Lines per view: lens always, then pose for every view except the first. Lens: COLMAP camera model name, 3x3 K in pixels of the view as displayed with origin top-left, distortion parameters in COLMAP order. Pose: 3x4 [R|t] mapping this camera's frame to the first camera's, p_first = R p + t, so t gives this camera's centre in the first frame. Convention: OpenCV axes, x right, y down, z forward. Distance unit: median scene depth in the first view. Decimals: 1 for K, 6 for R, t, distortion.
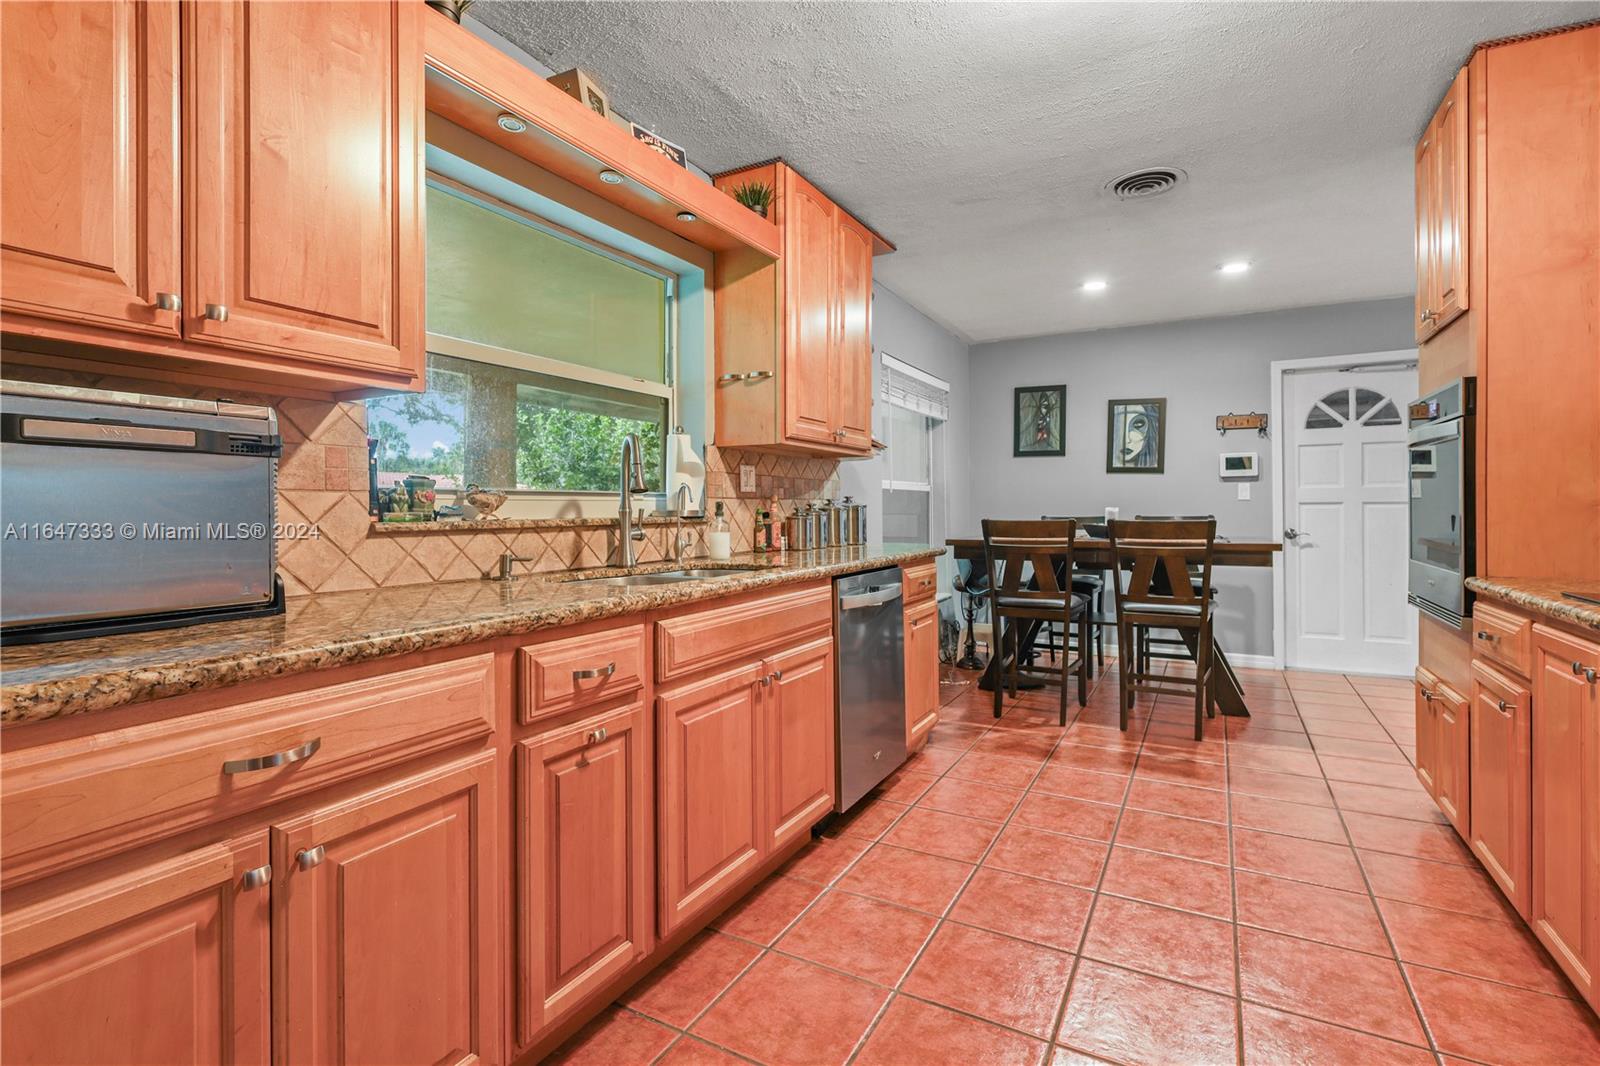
lens RADIAL K [[749.8, 0, 803.3], [0, 749.8, 508.2], [0, 0, 1]] dist [0.000649, 0.001354]
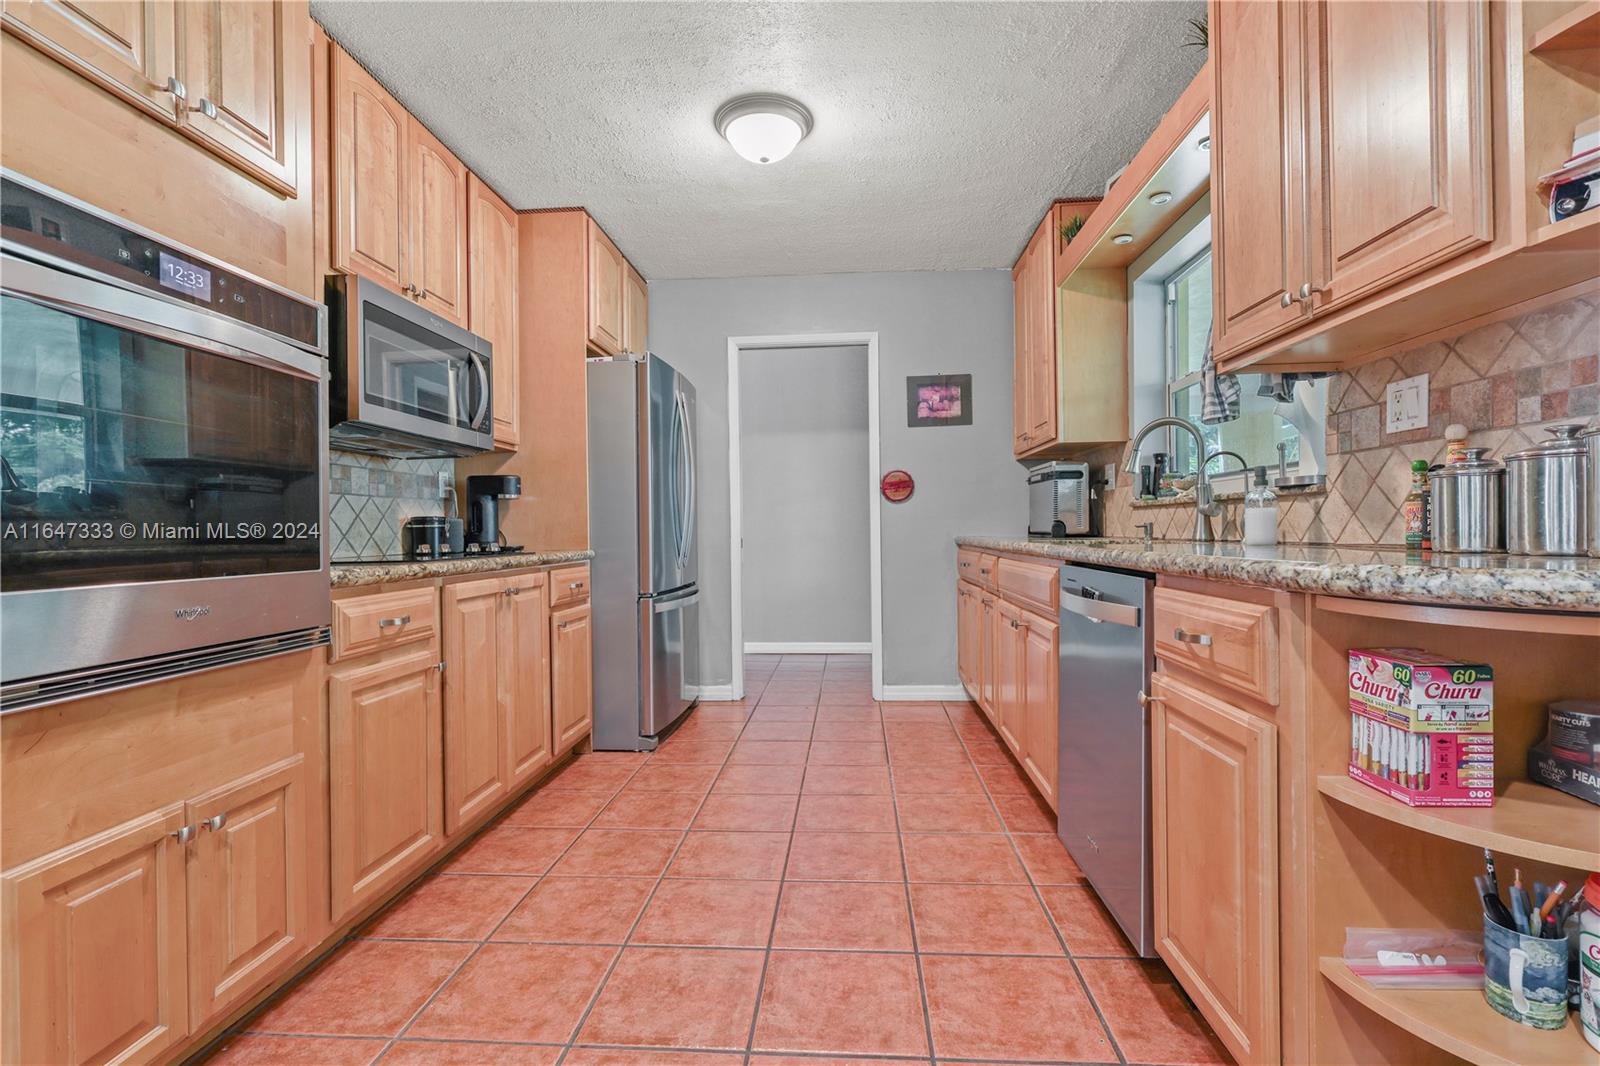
lens RADIAL K [[744.9, 0, 803.6], [0, 744.9, 531.2], [0, 0, 1]] dist [-0.000097, 0.000588]
pose [[-0.907403, 0.018042, -0.419873, 0.632184], [0.018090, 0.999829, 0.003868, 0.046562], [0.419871, -0.004086, -0.907575, 1.563382]]
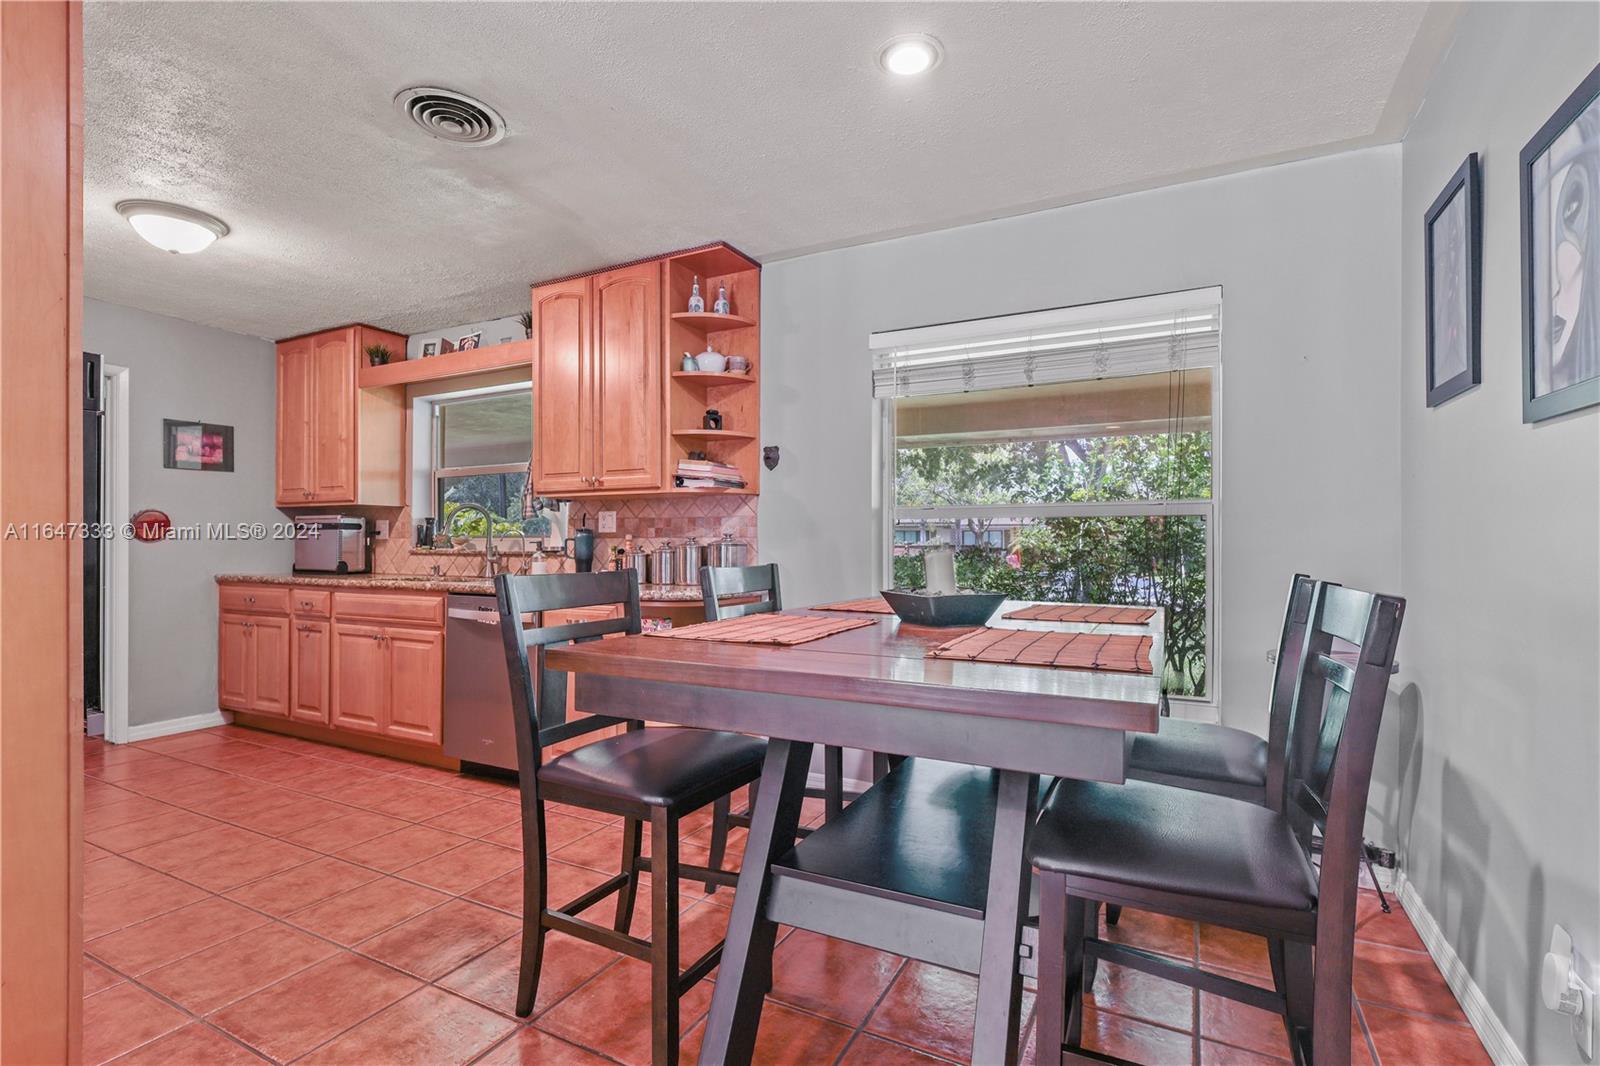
lens RADIAL K [[744.5, 0, 804.6], [0, 744.5, 543.8], [0, 0, 1]] dist [-0.000236, 0.000380]
pose [[0.023702, 0.004242, -0.999710, 1.424483], [-0.002255, 0.999989, 0.004189, -0.010802], [0.999717, 0.002155, 0.023711, 1.572836]]
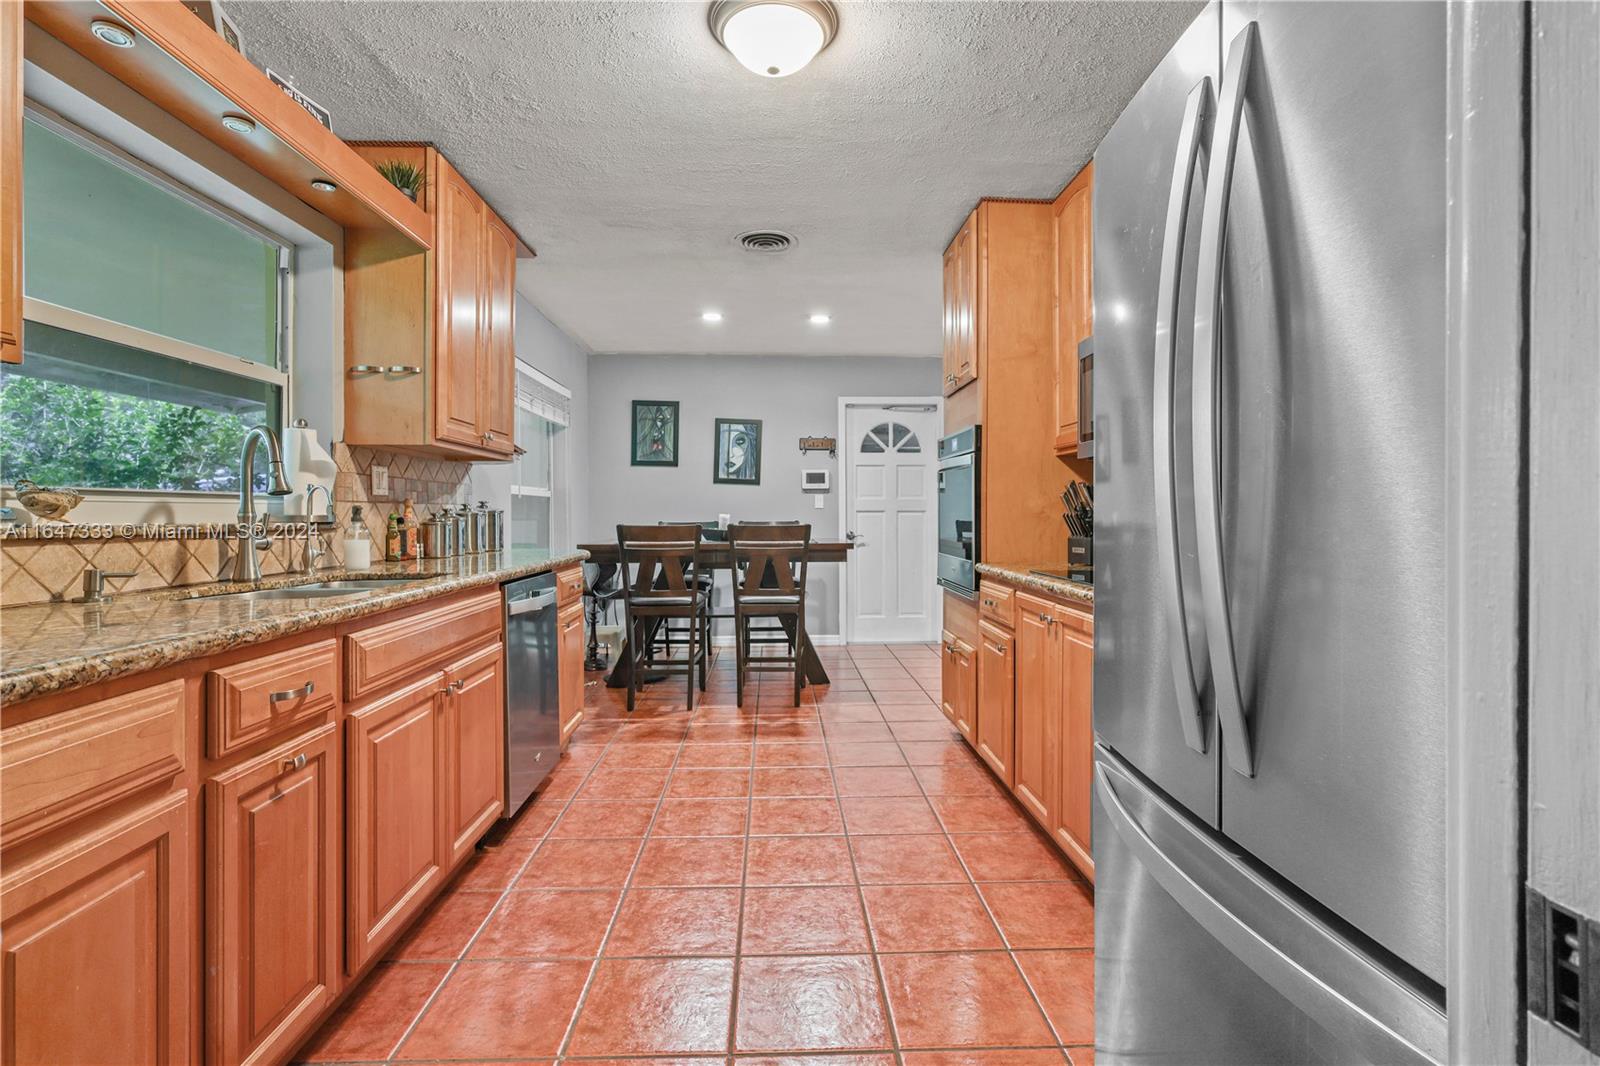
lens RADIAL K [[747.4, 0, 797.0], [0, 747.4, 513.4], [0, 0, 1]] dist [-0.000231, 0.000333]
pose [[0.860314, 0.004872, 0.509741, -0.122059], [-0.004240, 0.999988, -0.002402, 0.000511], [-0.509747, -0.000095, 0.860324, -0.050717]]
